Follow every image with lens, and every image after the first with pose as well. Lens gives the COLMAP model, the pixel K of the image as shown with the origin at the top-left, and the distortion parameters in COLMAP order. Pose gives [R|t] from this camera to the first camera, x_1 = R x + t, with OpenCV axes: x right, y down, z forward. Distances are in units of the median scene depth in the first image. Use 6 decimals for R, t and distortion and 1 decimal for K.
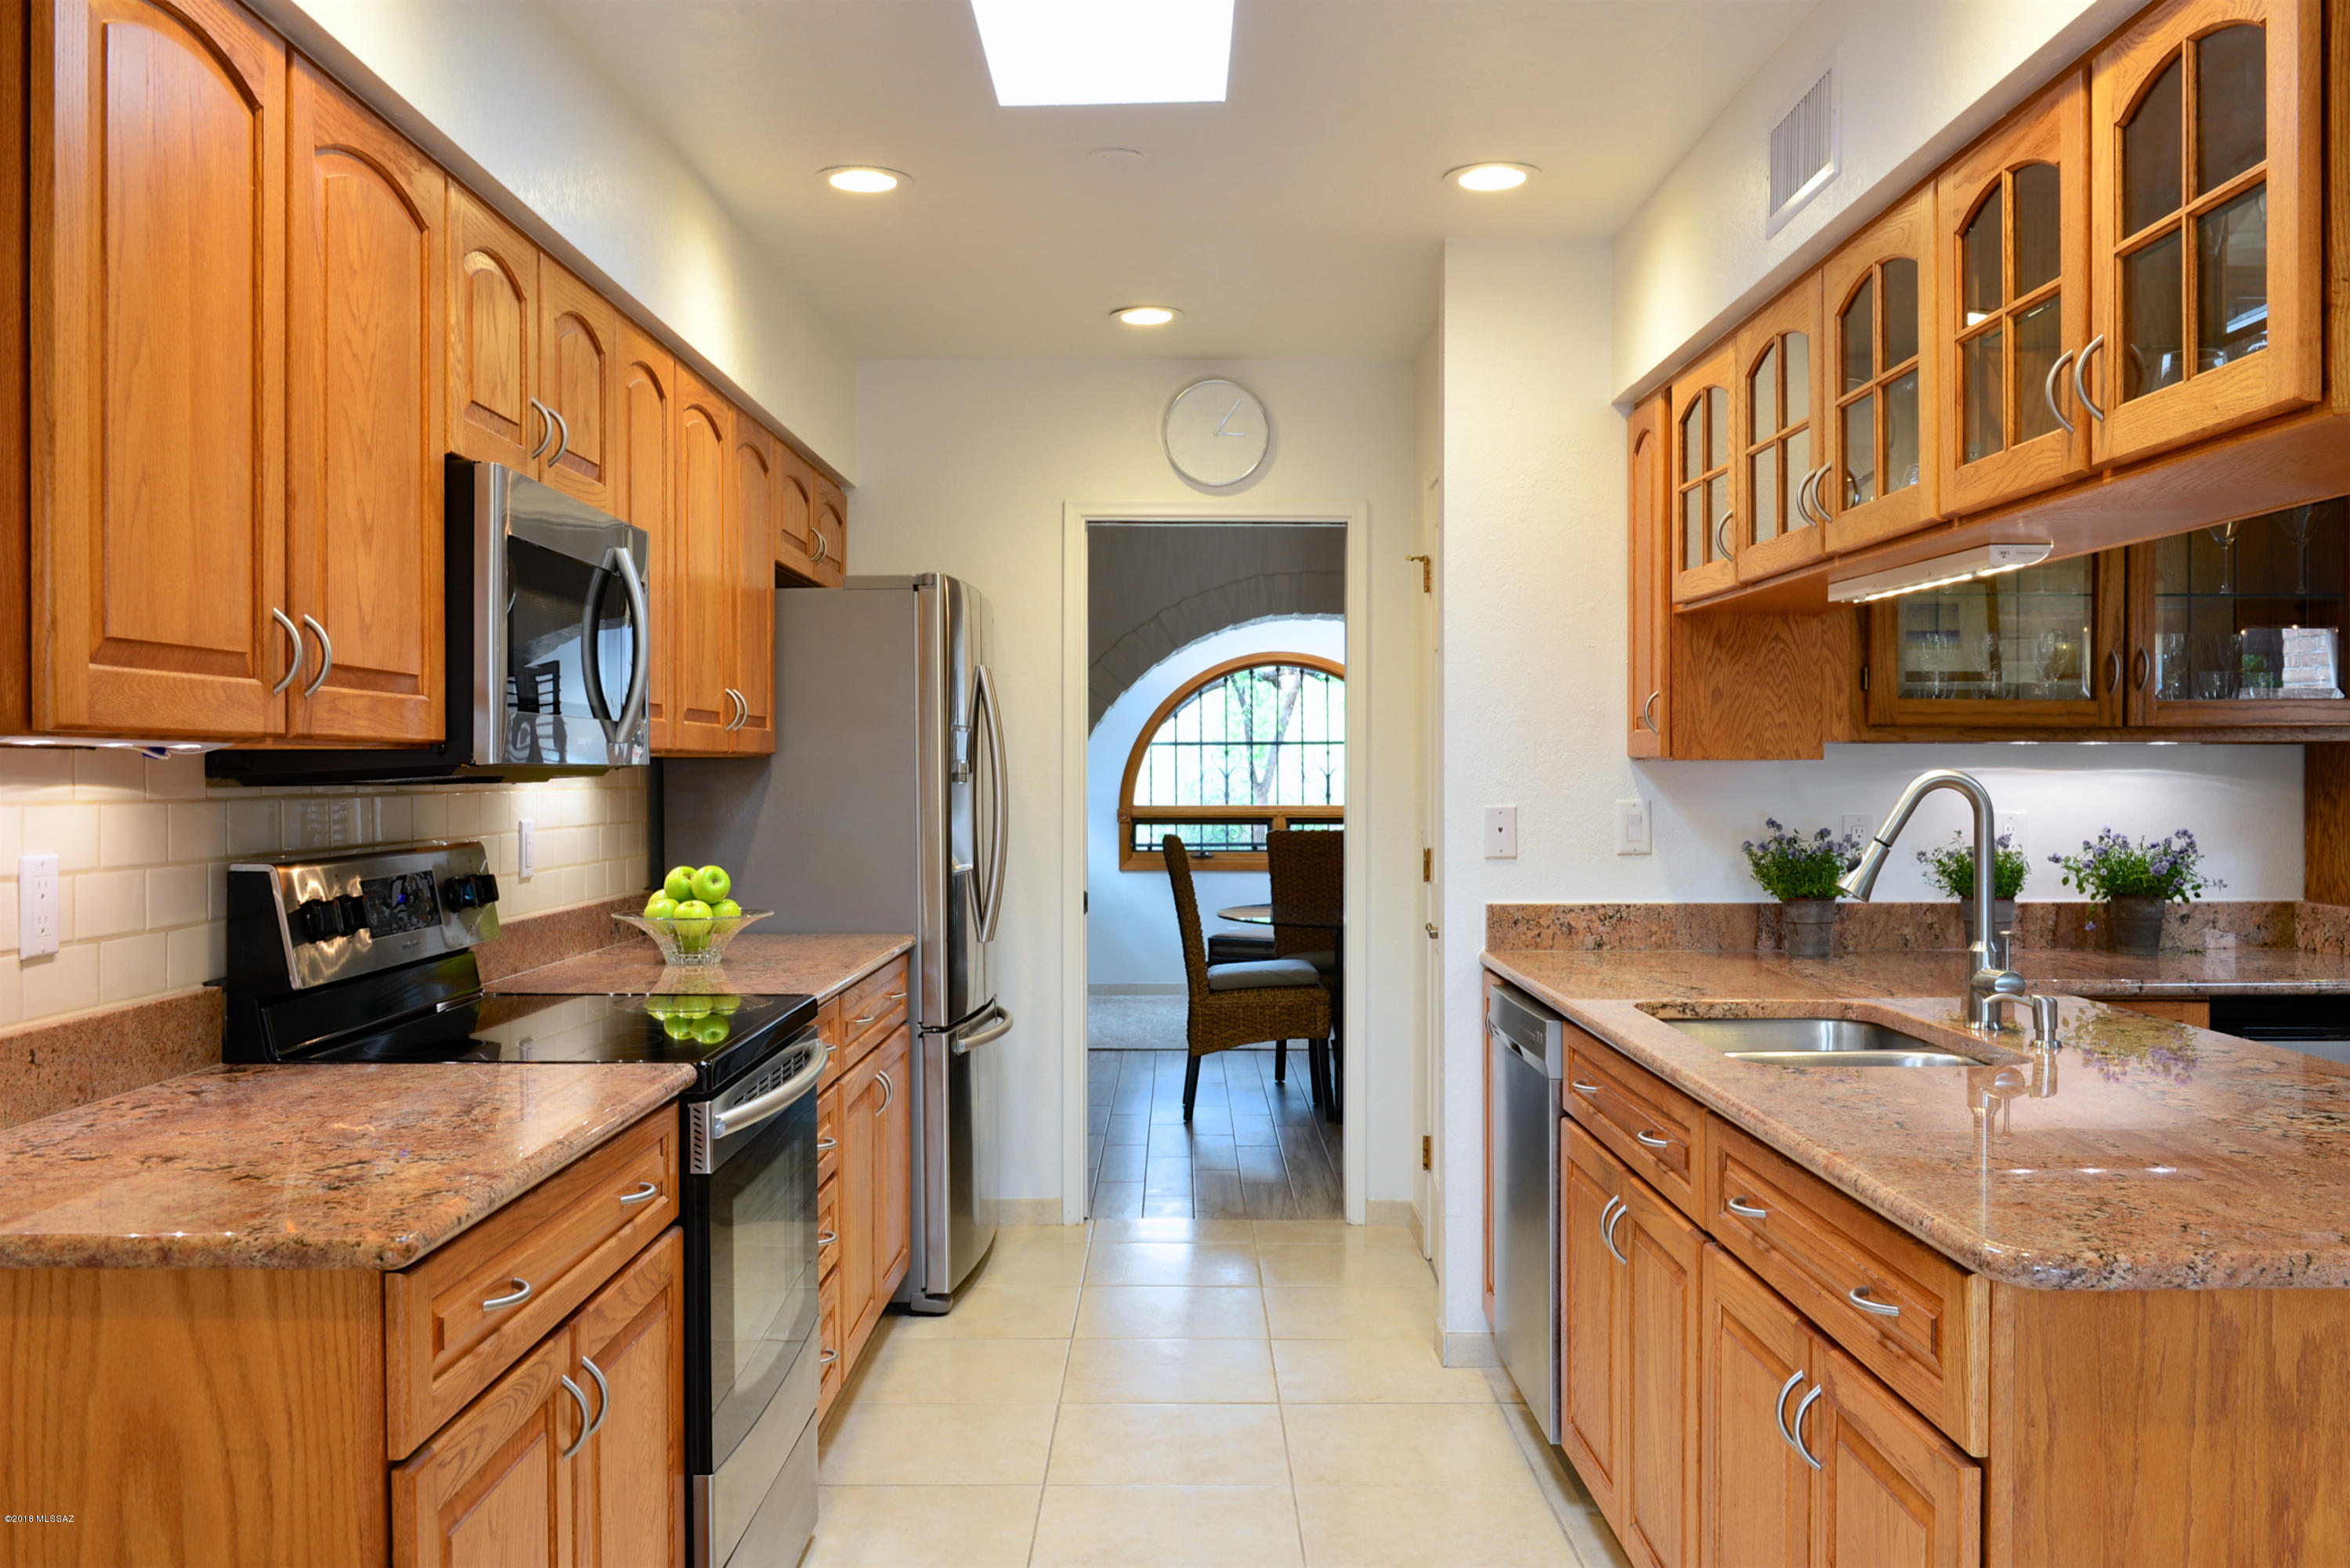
lens RADIAL K [[1980.0, 0, 1173.6], [0, 1980.0, 785.1], [0, 0, 1]] dist [-0.011016, -0.017388]
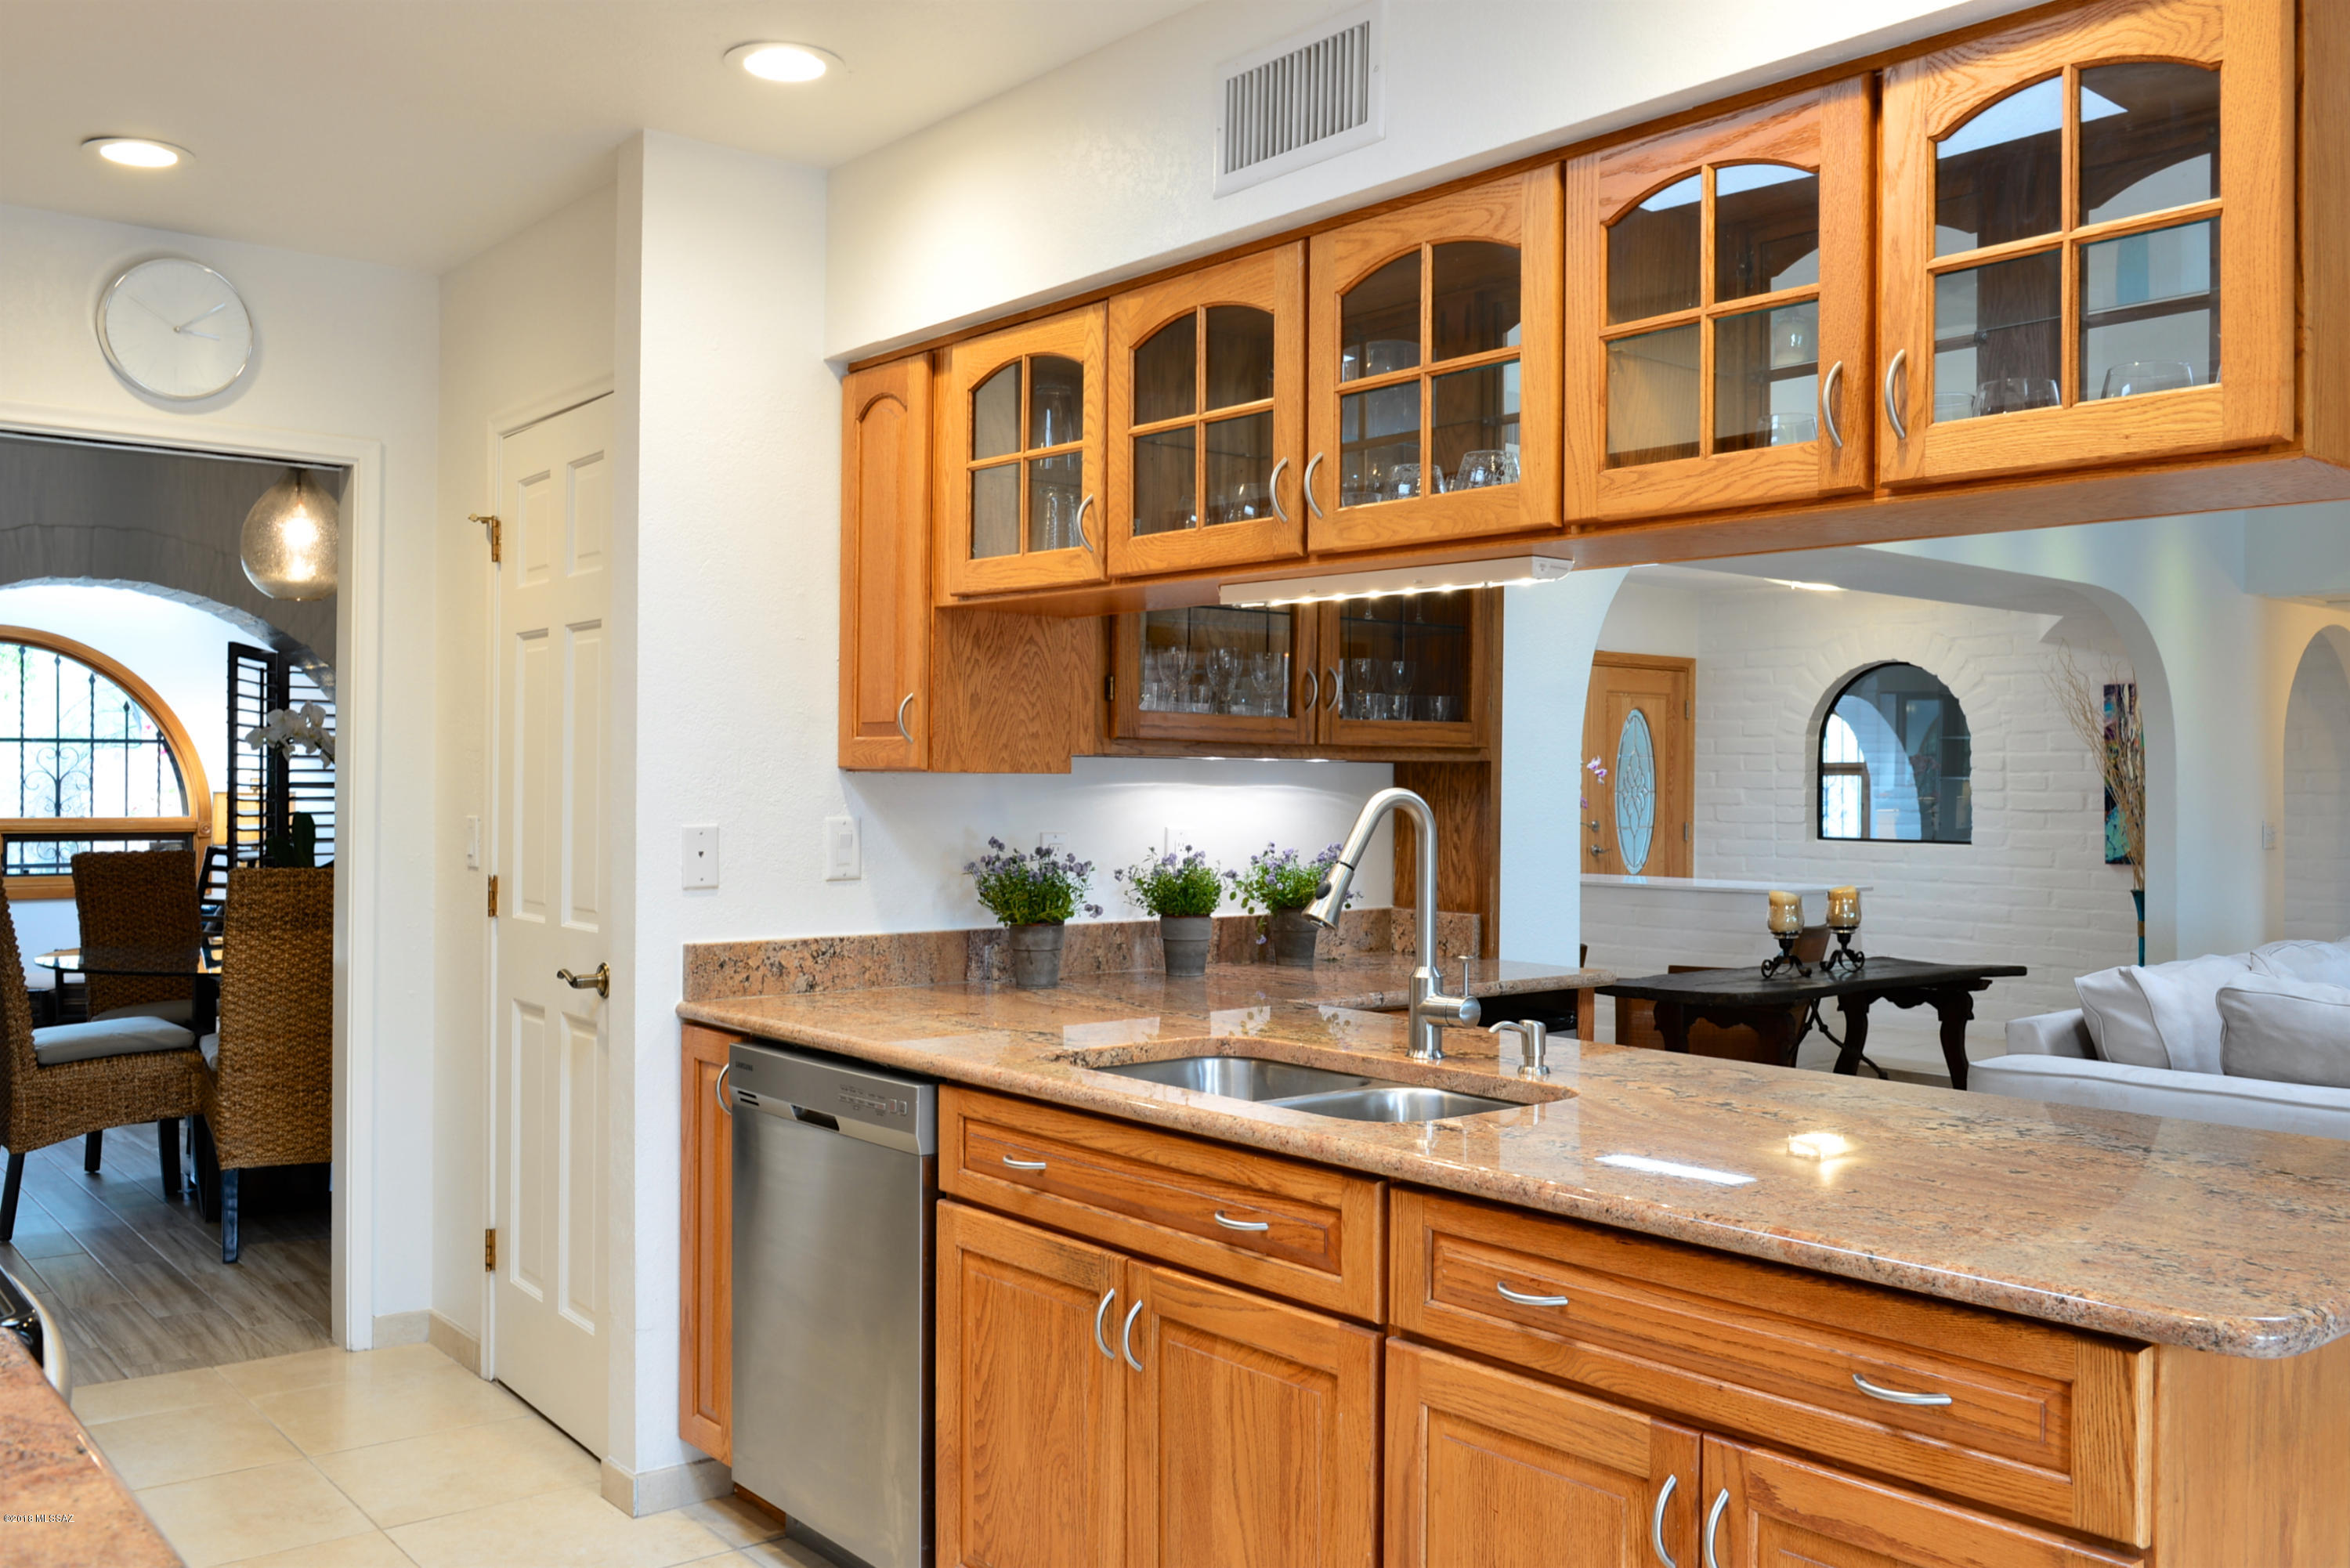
lens RADIAL K [[1980.0, 0, 1177.3], [0, 1980.0, 779.7], [0, 0, 1]] dist [-0.011016, -0.017388]
pose [[0.770091, 0.007192, 0.637893, -0.218246], [-0.003643, 0.999970, -0.006877, -0.003755], [-0.637923, 0.002973, 0.770094, 0.241407]]
